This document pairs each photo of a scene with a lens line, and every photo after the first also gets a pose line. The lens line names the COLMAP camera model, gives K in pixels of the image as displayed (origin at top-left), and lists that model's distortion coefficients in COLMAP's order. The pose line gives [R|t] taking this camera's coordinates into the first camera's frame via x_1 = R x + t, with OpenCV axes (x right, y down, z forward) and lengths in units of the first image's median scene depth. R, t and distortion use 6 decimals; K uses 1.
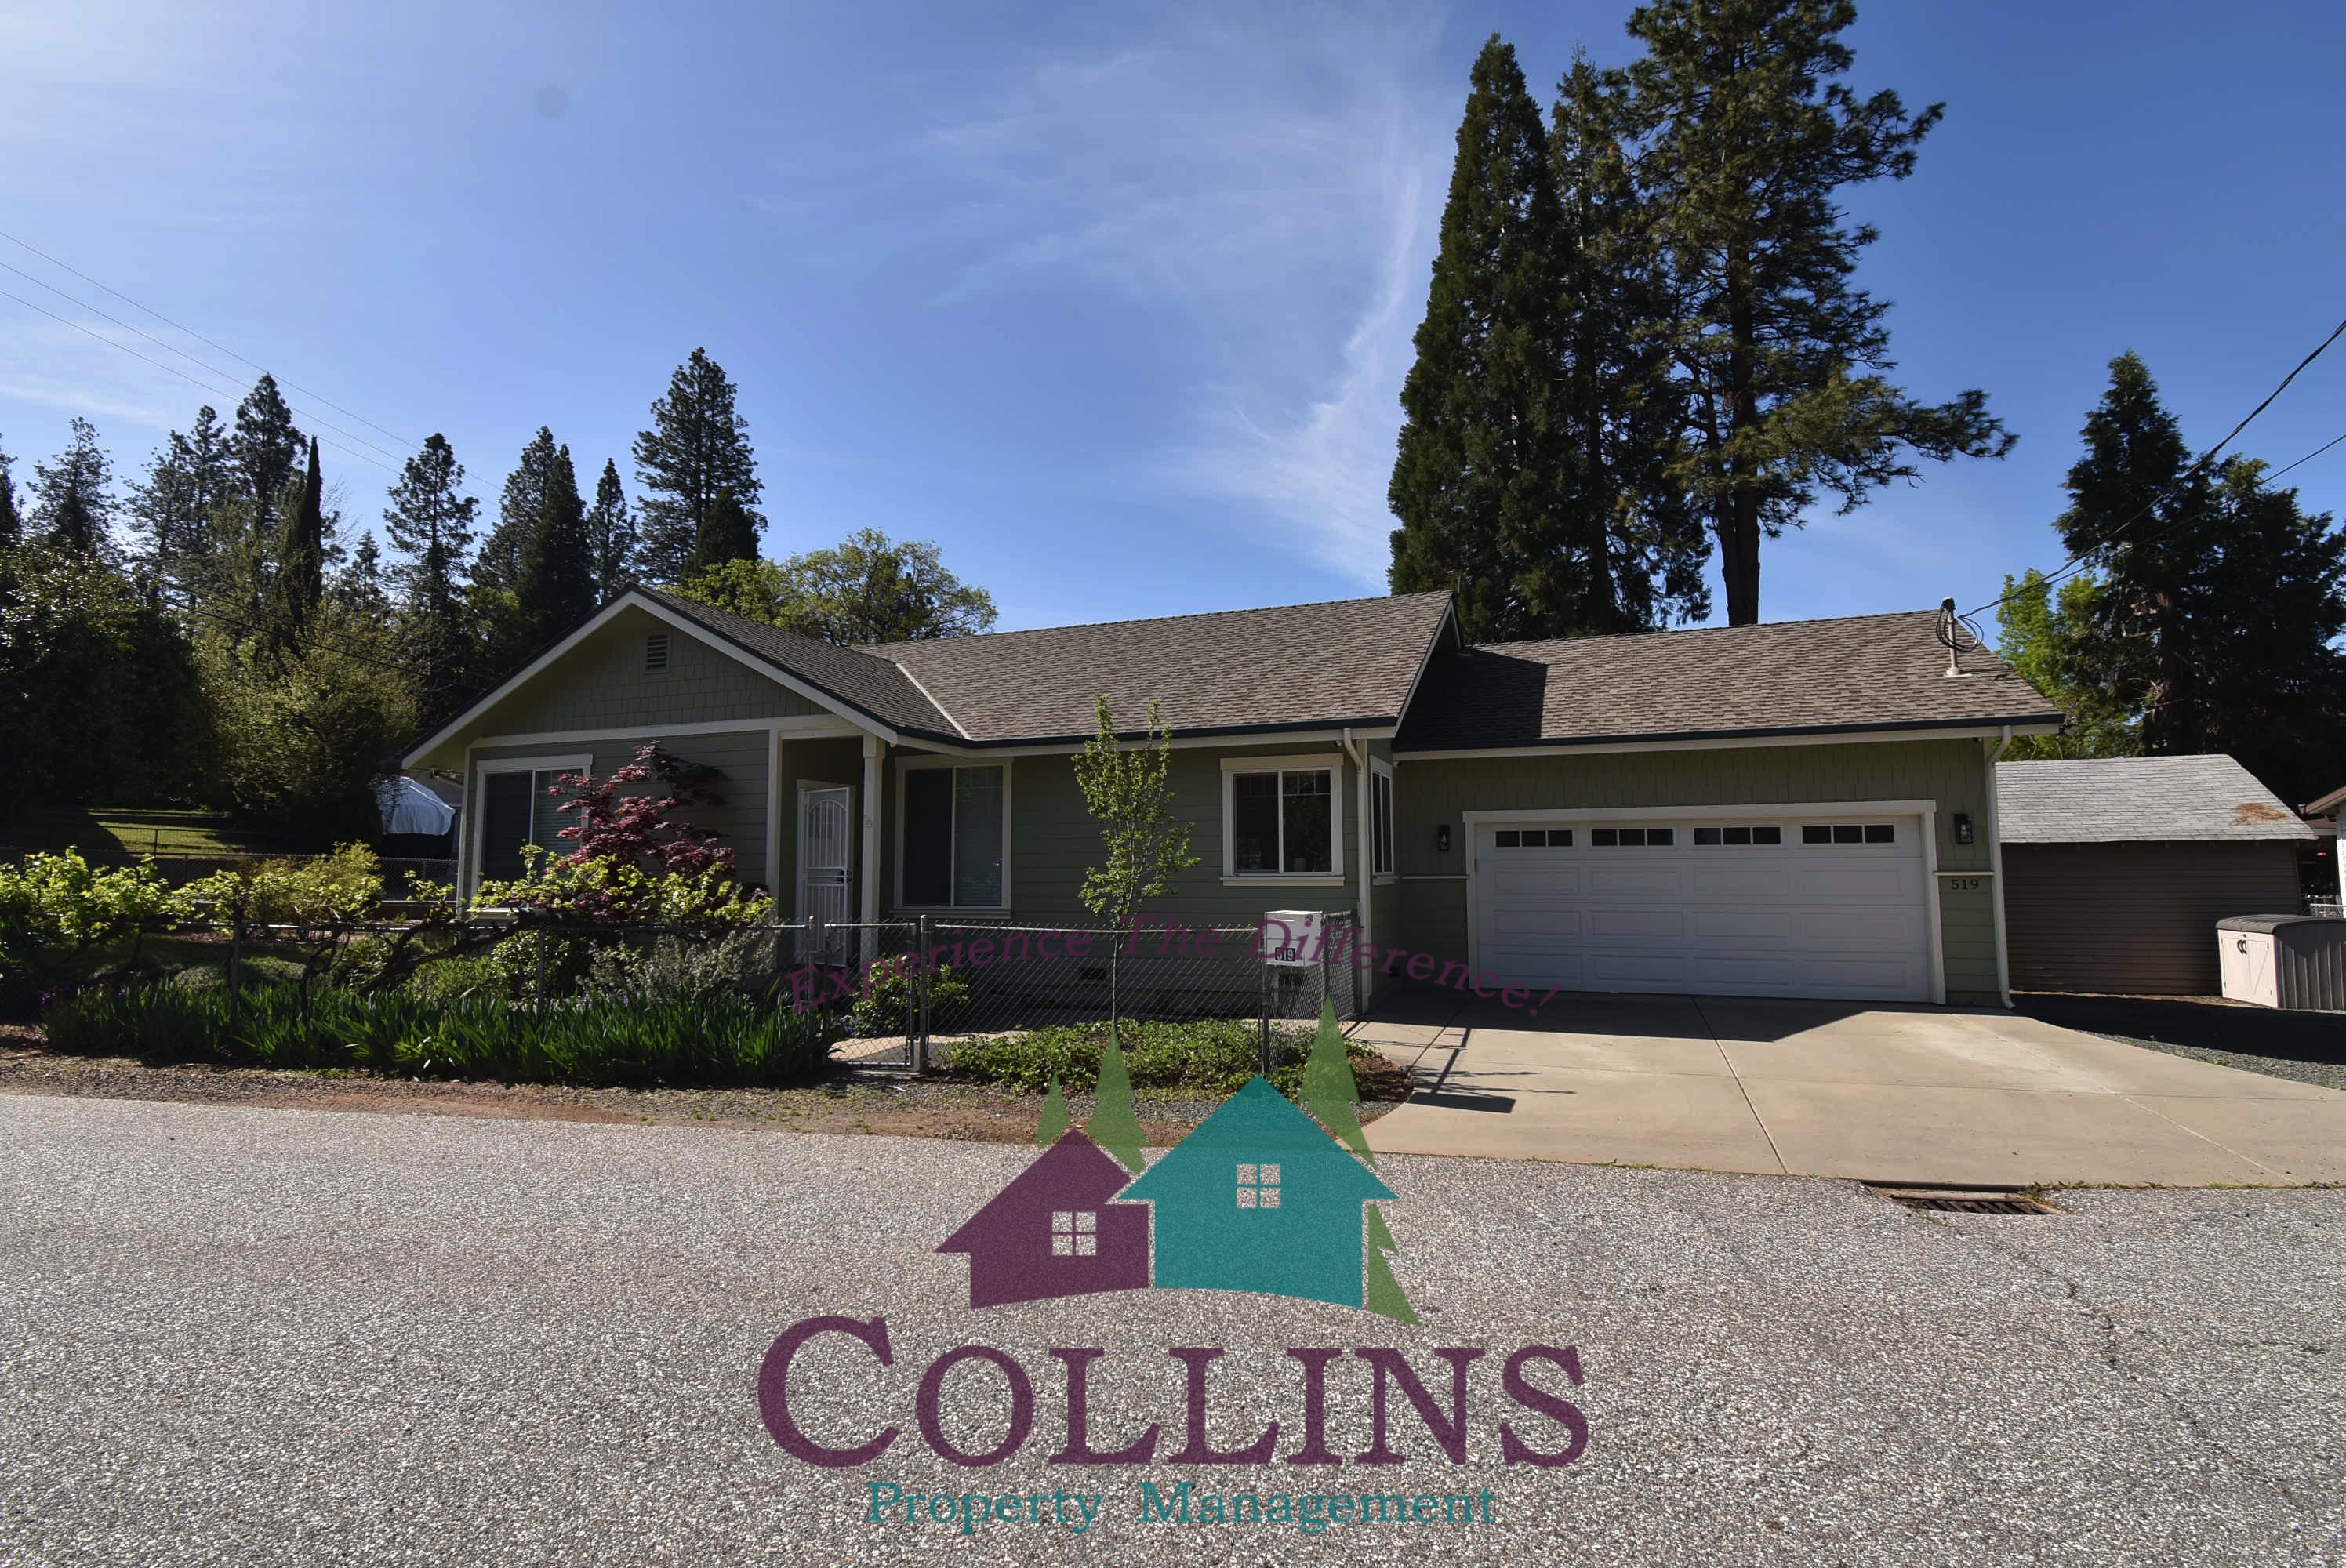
lens RADIAL K [[1138.5, 0, 1173.0], [0, 1138.5, 784.0], [0, 0, 1]] dist [-0.008289, -0.000368]
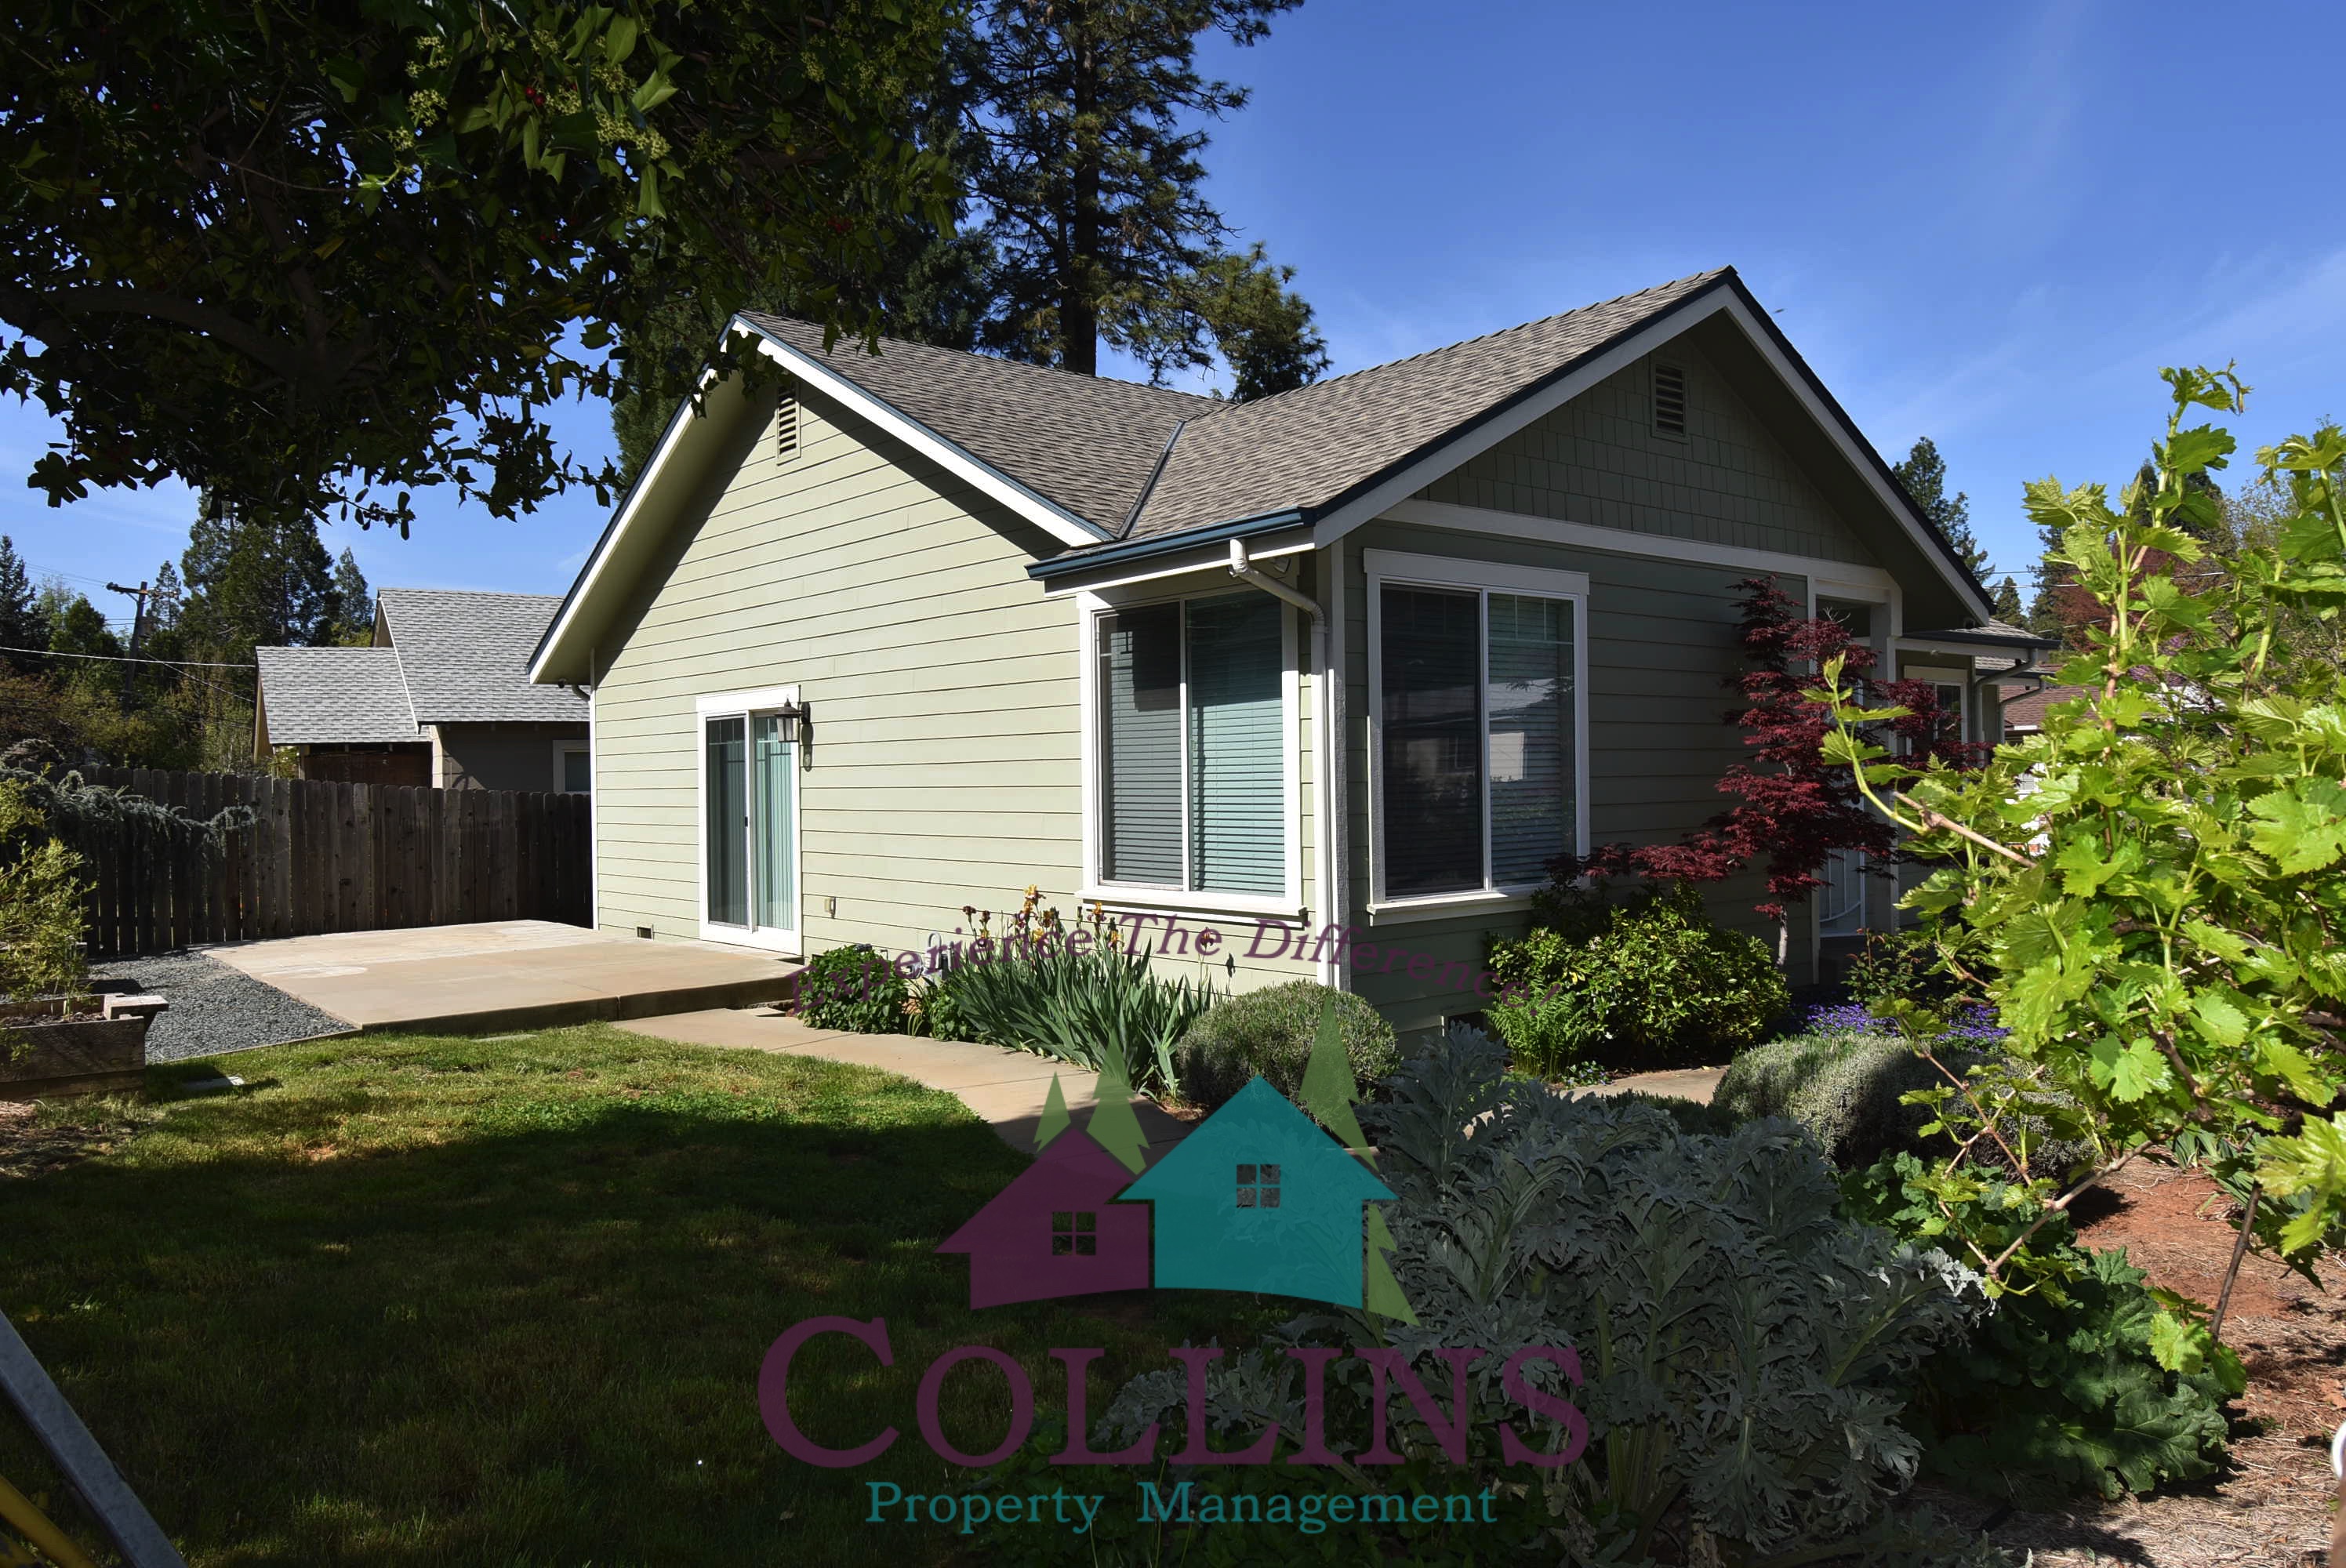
lens RADIAL K [[1593.7, 0, 1173.0], [0, 1593.7, 784.0], [0, 0, 1]] dist [0.003017, -0.001761]
pose [[0.499216, -0.006867, 0.866450, -0.198761], [-0.058281, 0.997438, 0.041484, 0.007680], [-0.864515, -0.071207, 0.497537, 0.132203]]
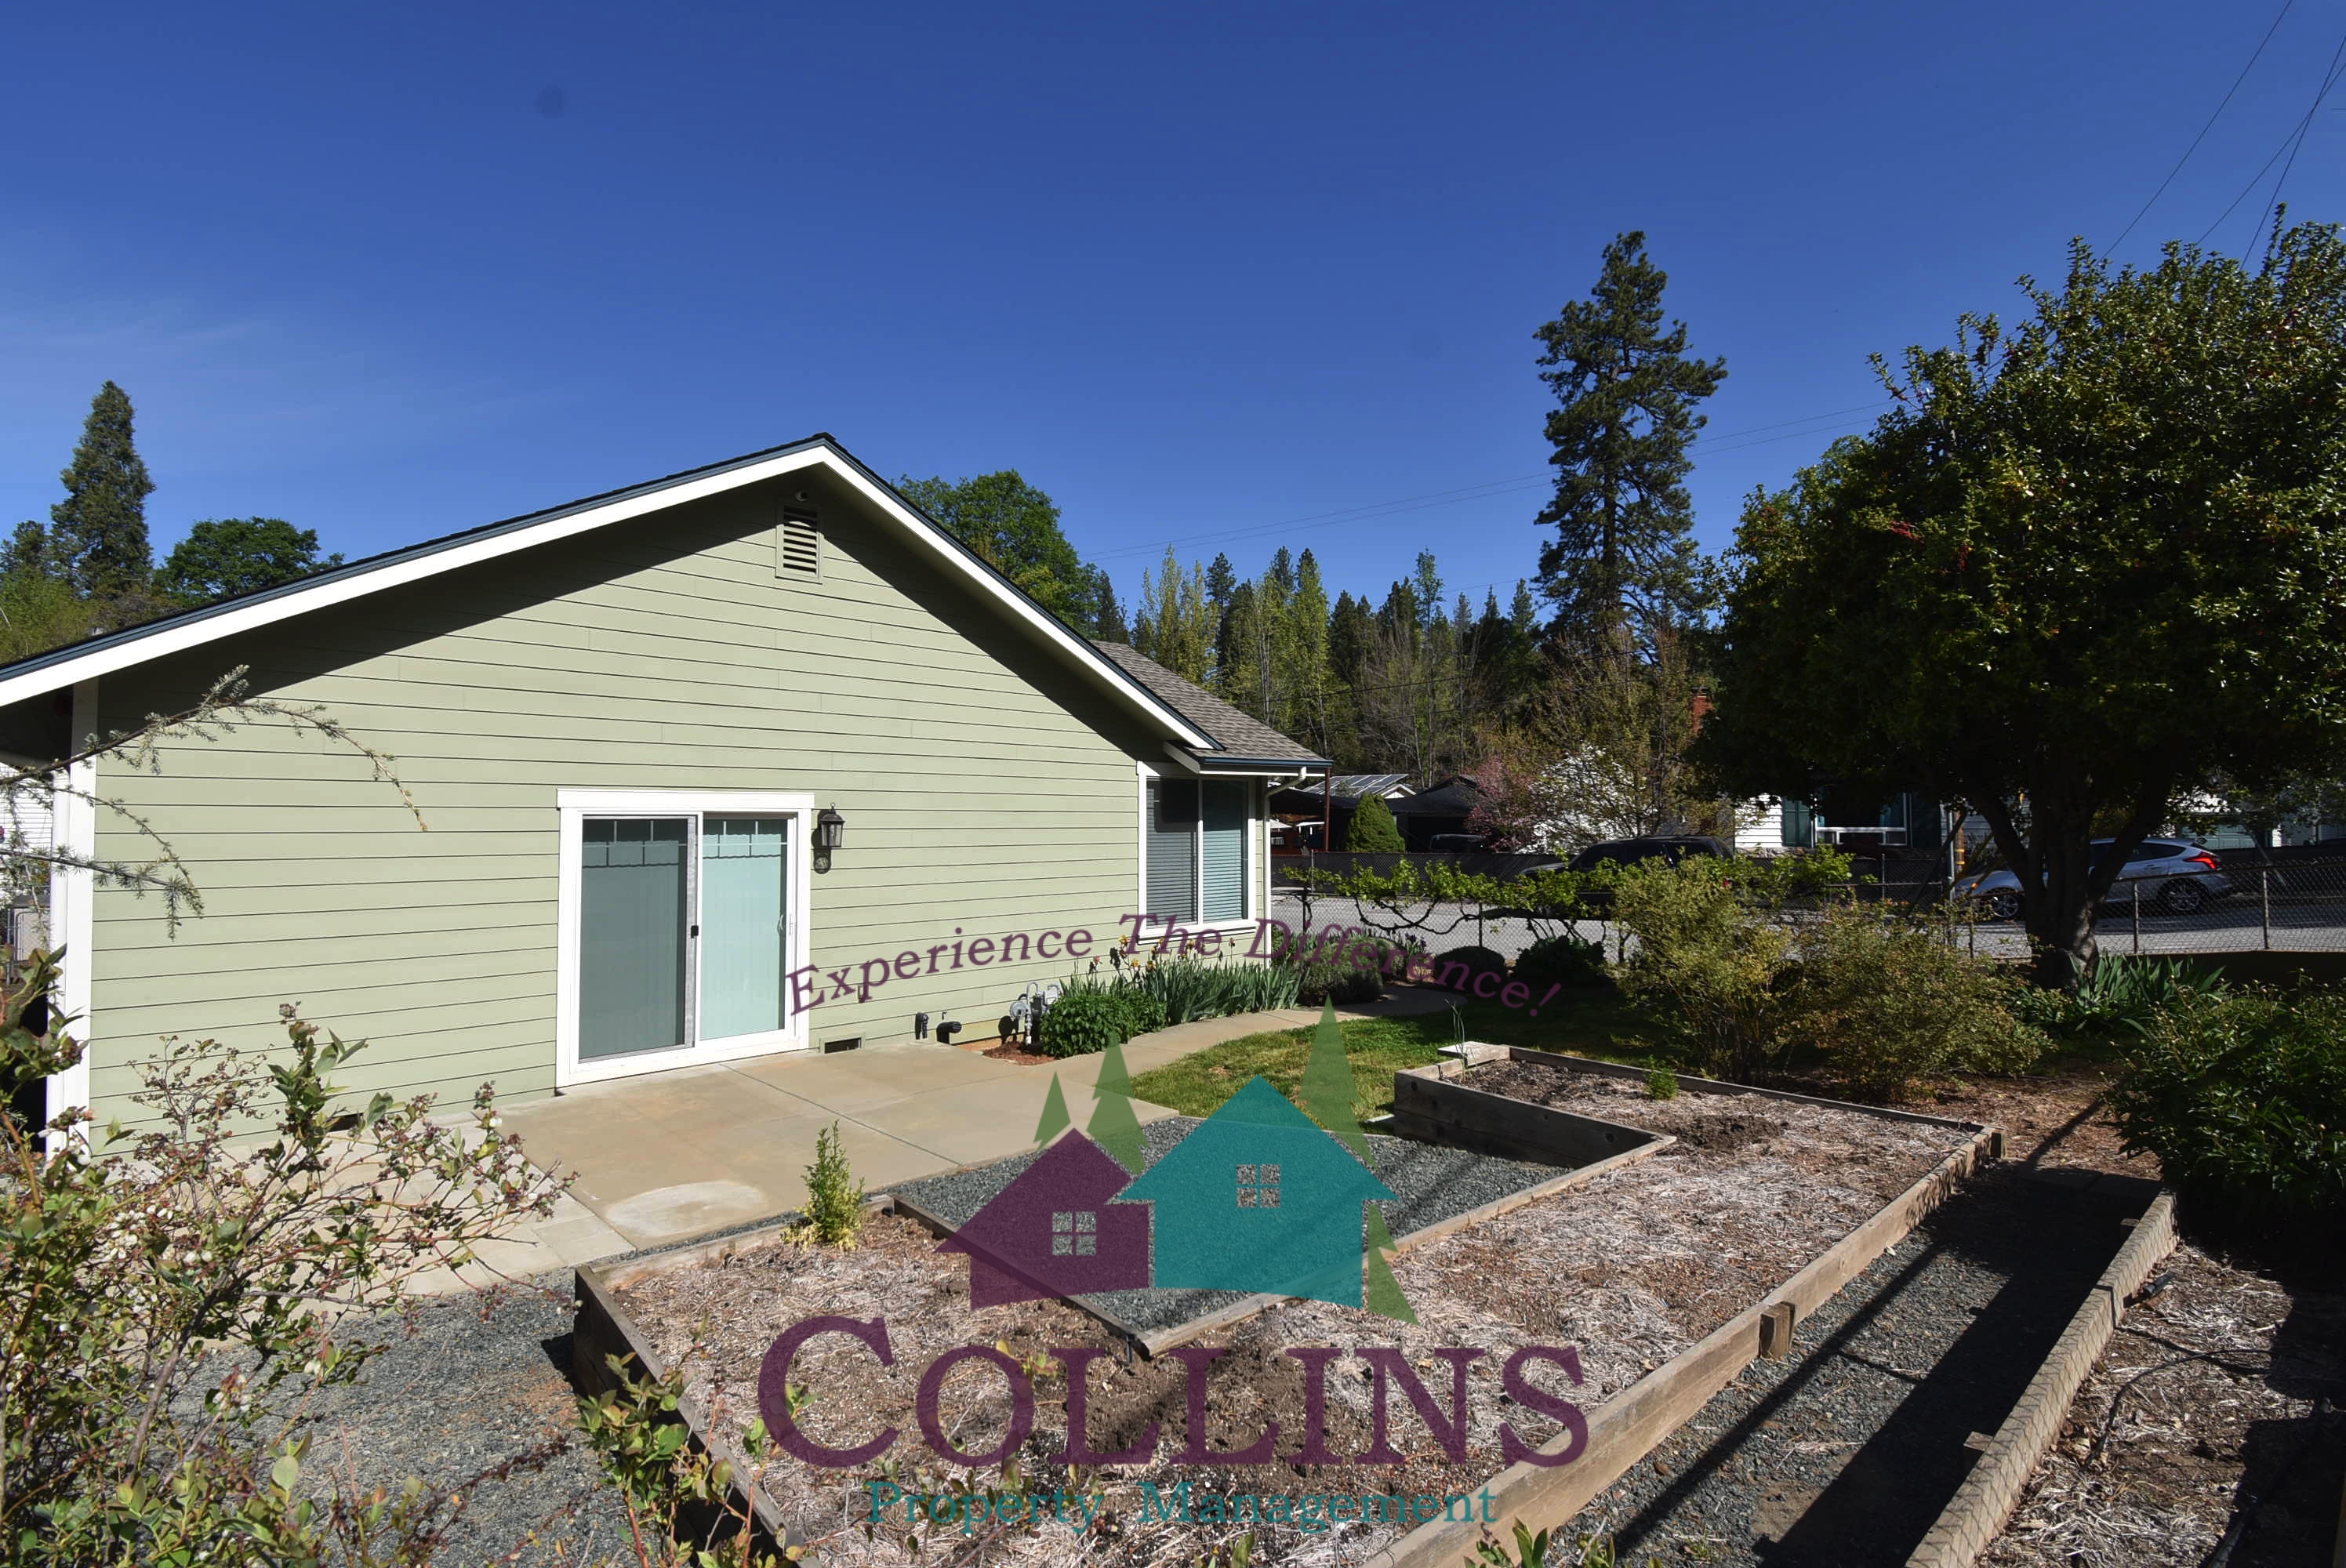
lens RADIAL K [[1138.5, 0, 1173.0], [0, 1138.5, 784.0], [0, 0, 1]] dist [-0.008289, -0.000368]
pose [[-0.913150, 0.019349, 0.407164, -0.165723], [-0.026351, 0.993981, -0.106332, 0.017098], [-0.406771, -0.107826, -0.907144, 0.328204]]
